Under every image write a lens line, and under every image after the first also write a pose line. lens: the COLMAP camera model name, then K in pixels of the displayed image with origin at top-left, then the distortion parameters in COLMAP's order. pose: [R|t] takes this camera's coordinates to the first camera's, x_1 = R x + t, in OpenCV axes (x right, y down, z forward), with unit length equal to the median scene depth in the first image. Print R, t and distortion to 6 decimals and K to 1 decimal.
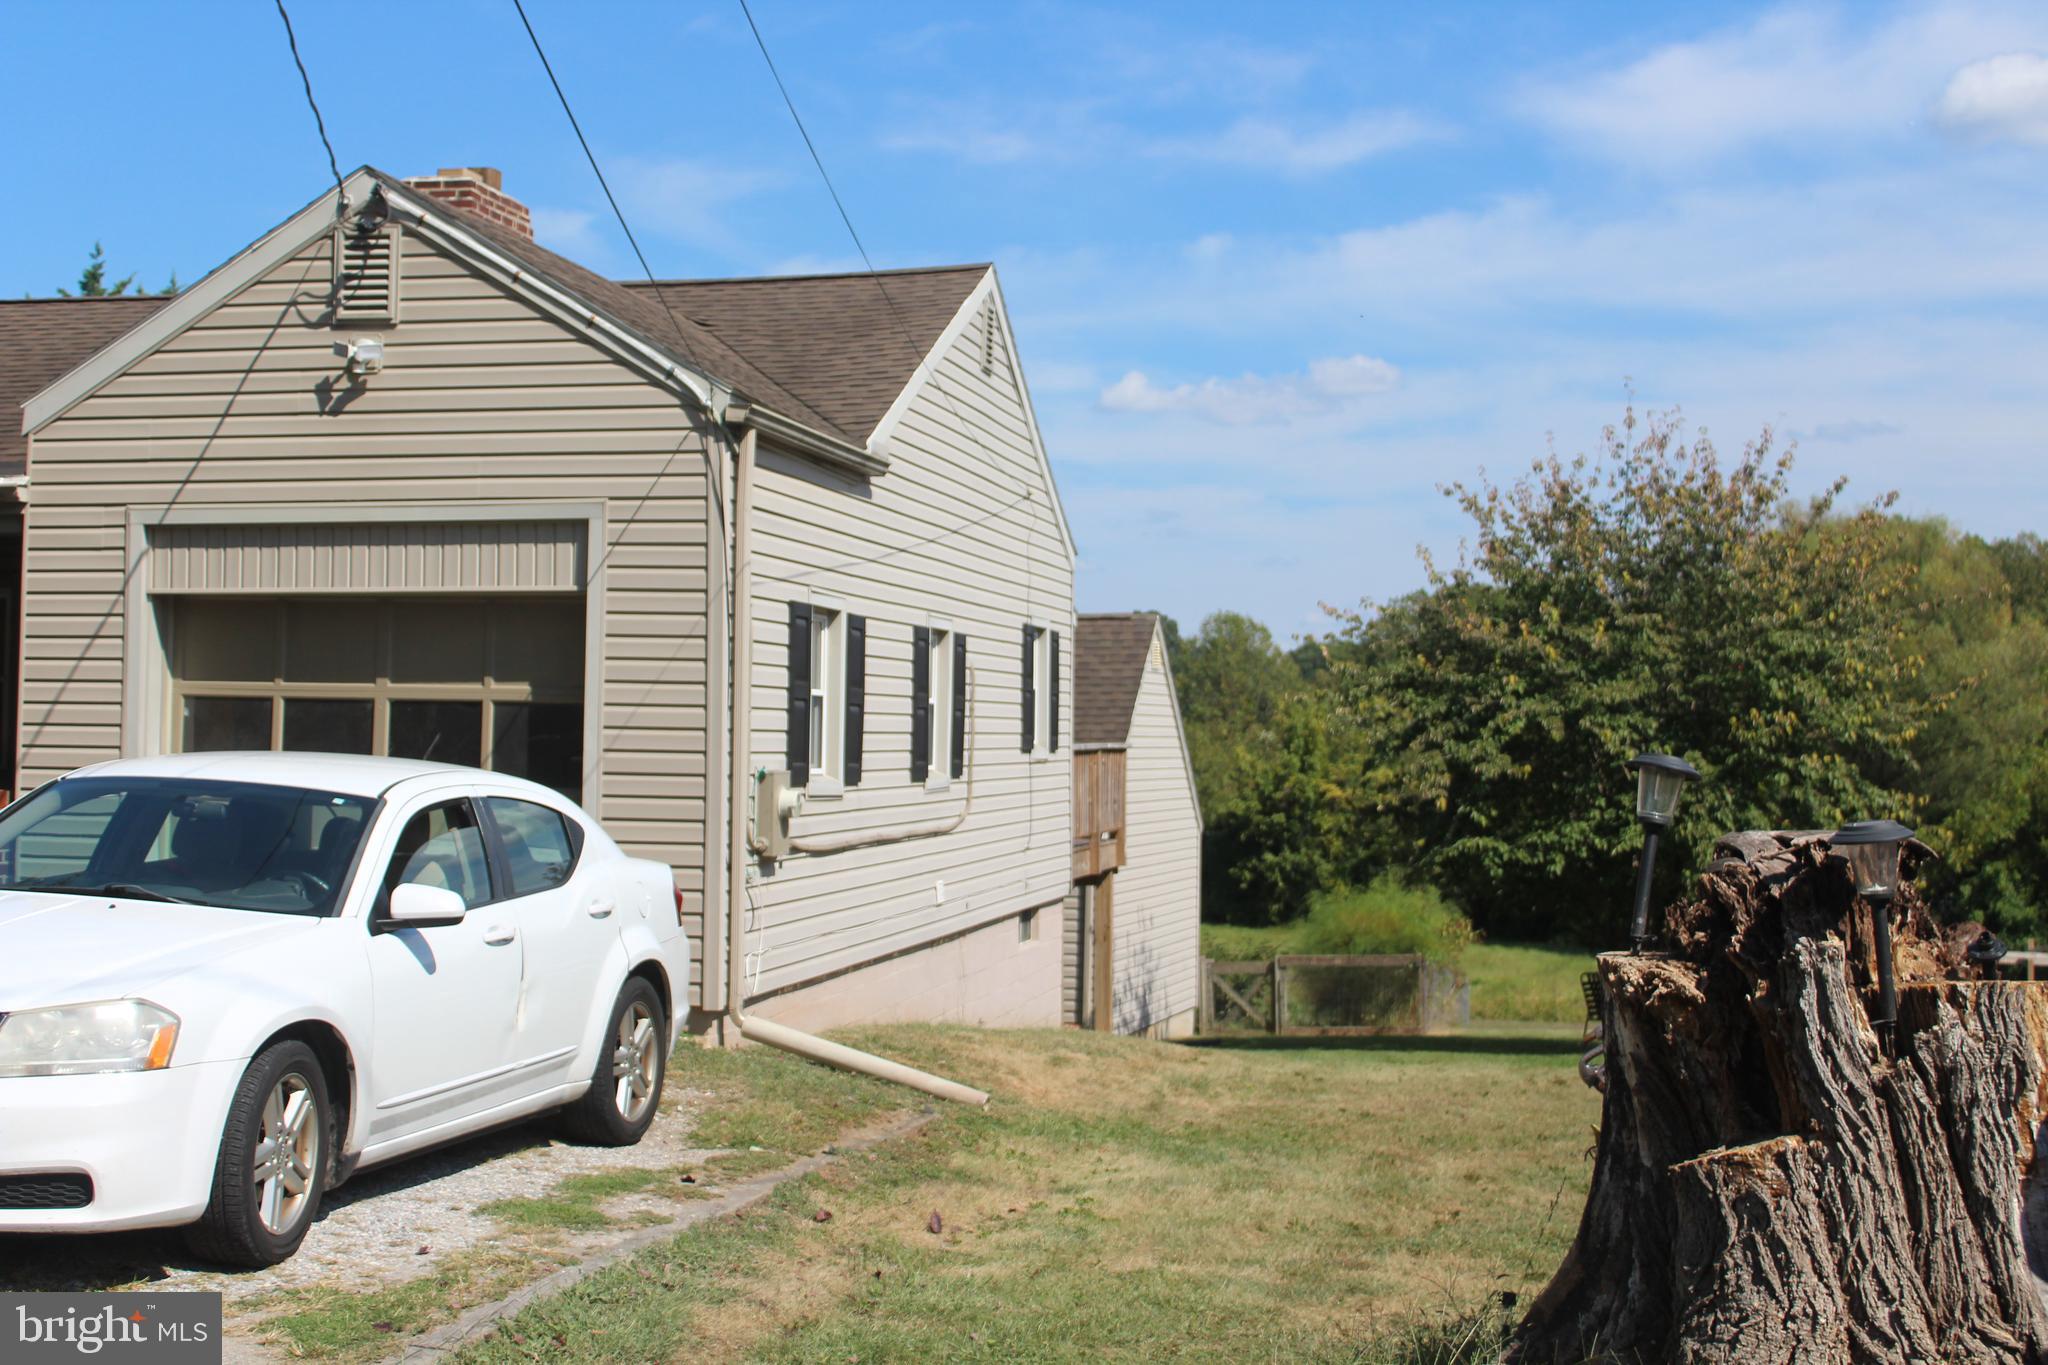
lens RADIAL K [[2577.8, 0, 1029.3], [0, 2577.8, 687.4], [0, 0, 1]] dist [-0.100117, 0.000000]
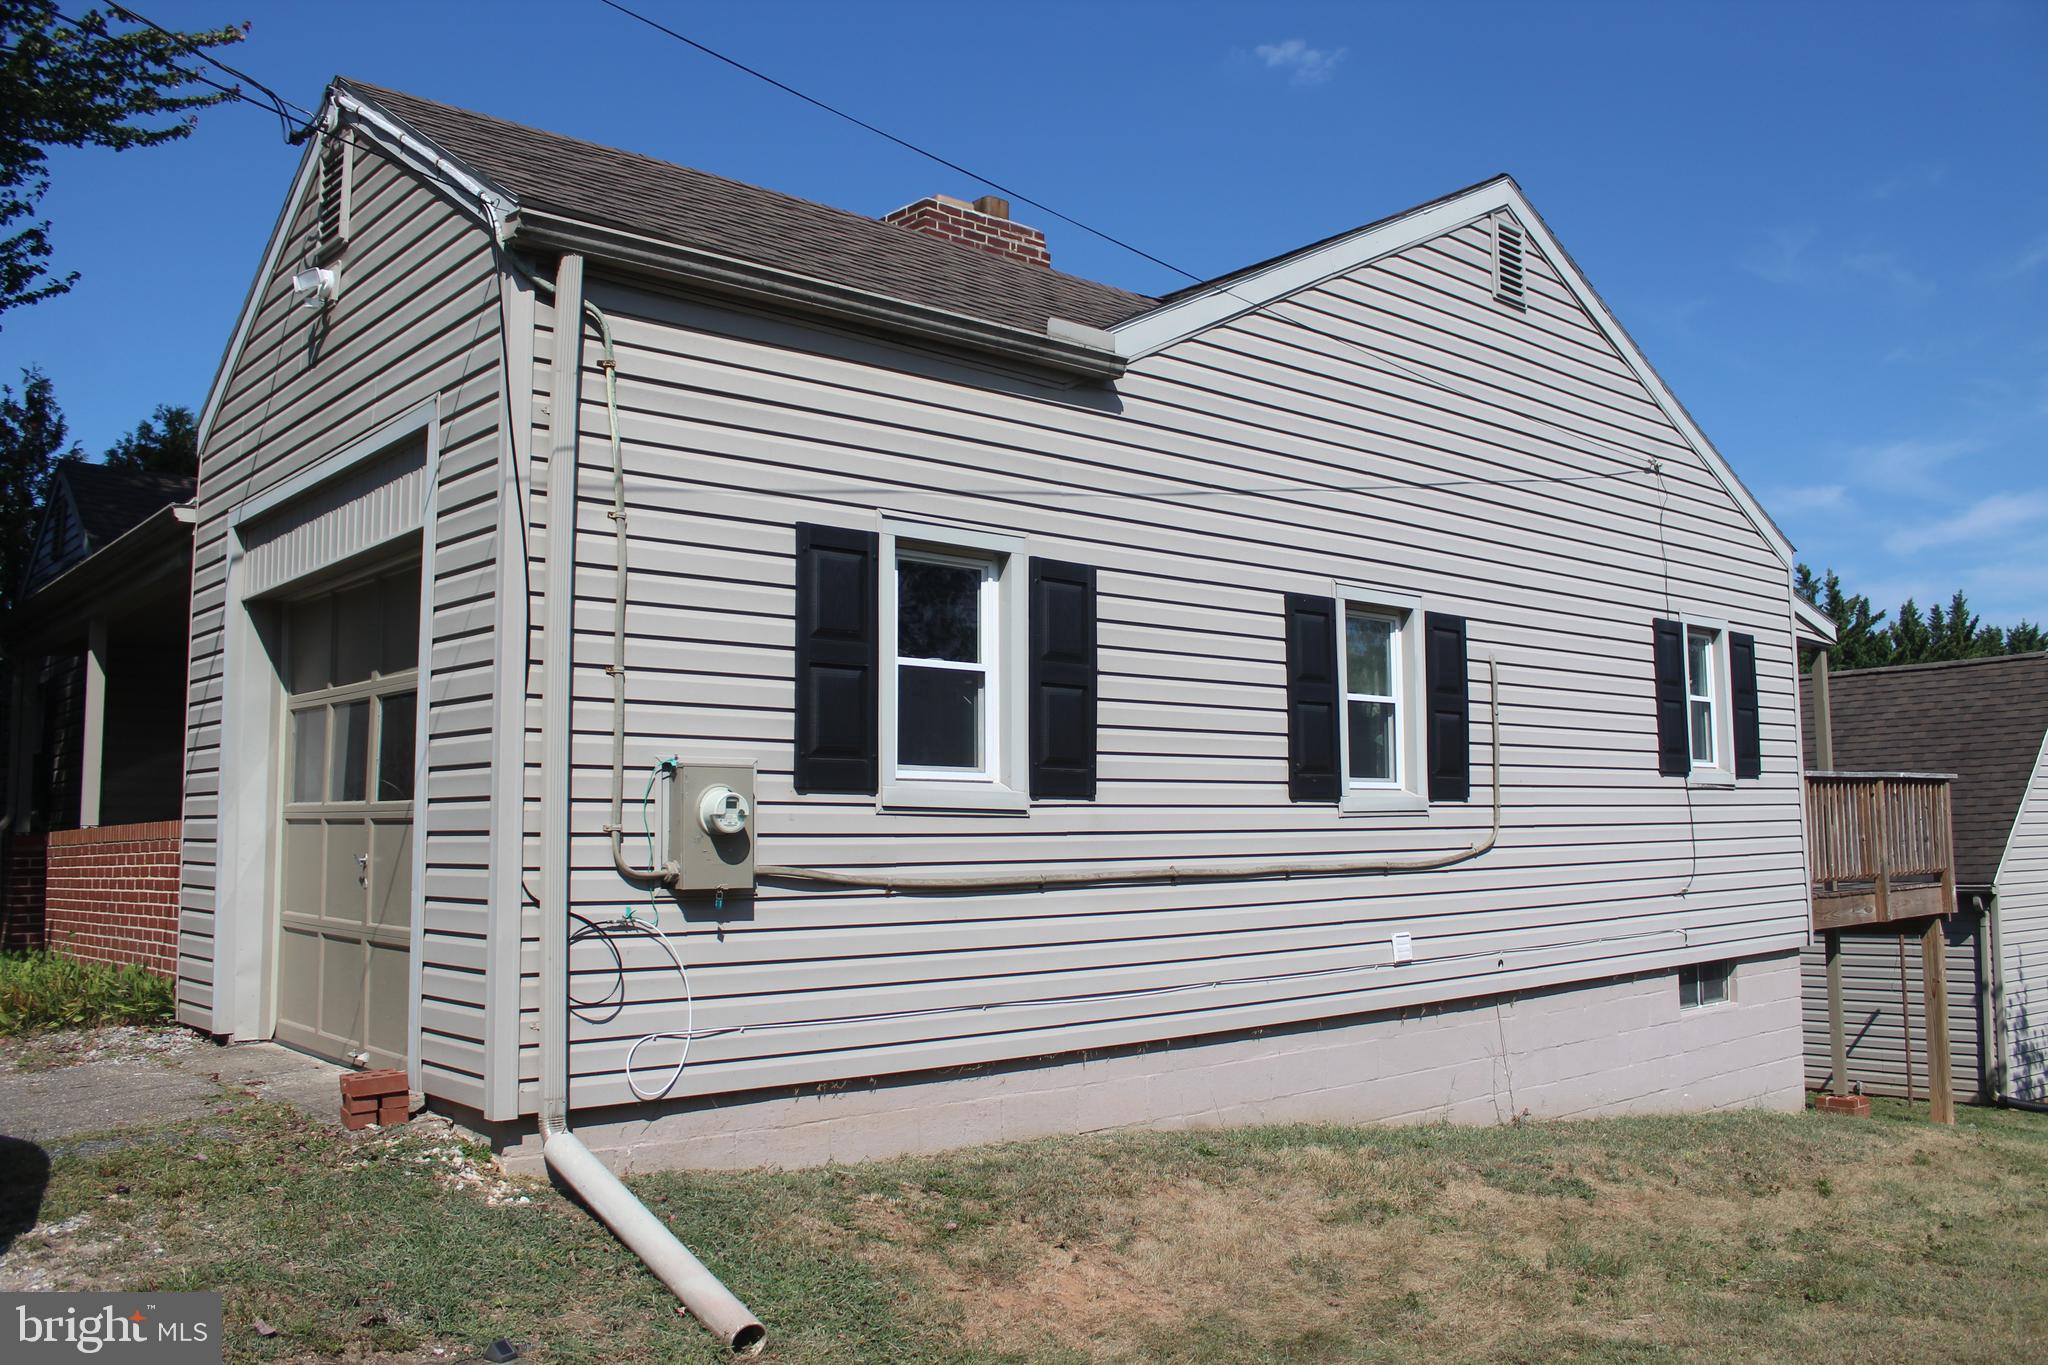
lens RADIAL K [[1688.5, 0, 1024.3], [0, 1688.5, 664.5], [0, 0, 1]] dist [-0.142449, 0.065196]
pose [[0.800361, -0.080070, -0.594147, 0.180764], [0.031383, 0.995278, -0.091854, 0.038874], [0.598696, 0.054871, 0.799095, 0.544133]]
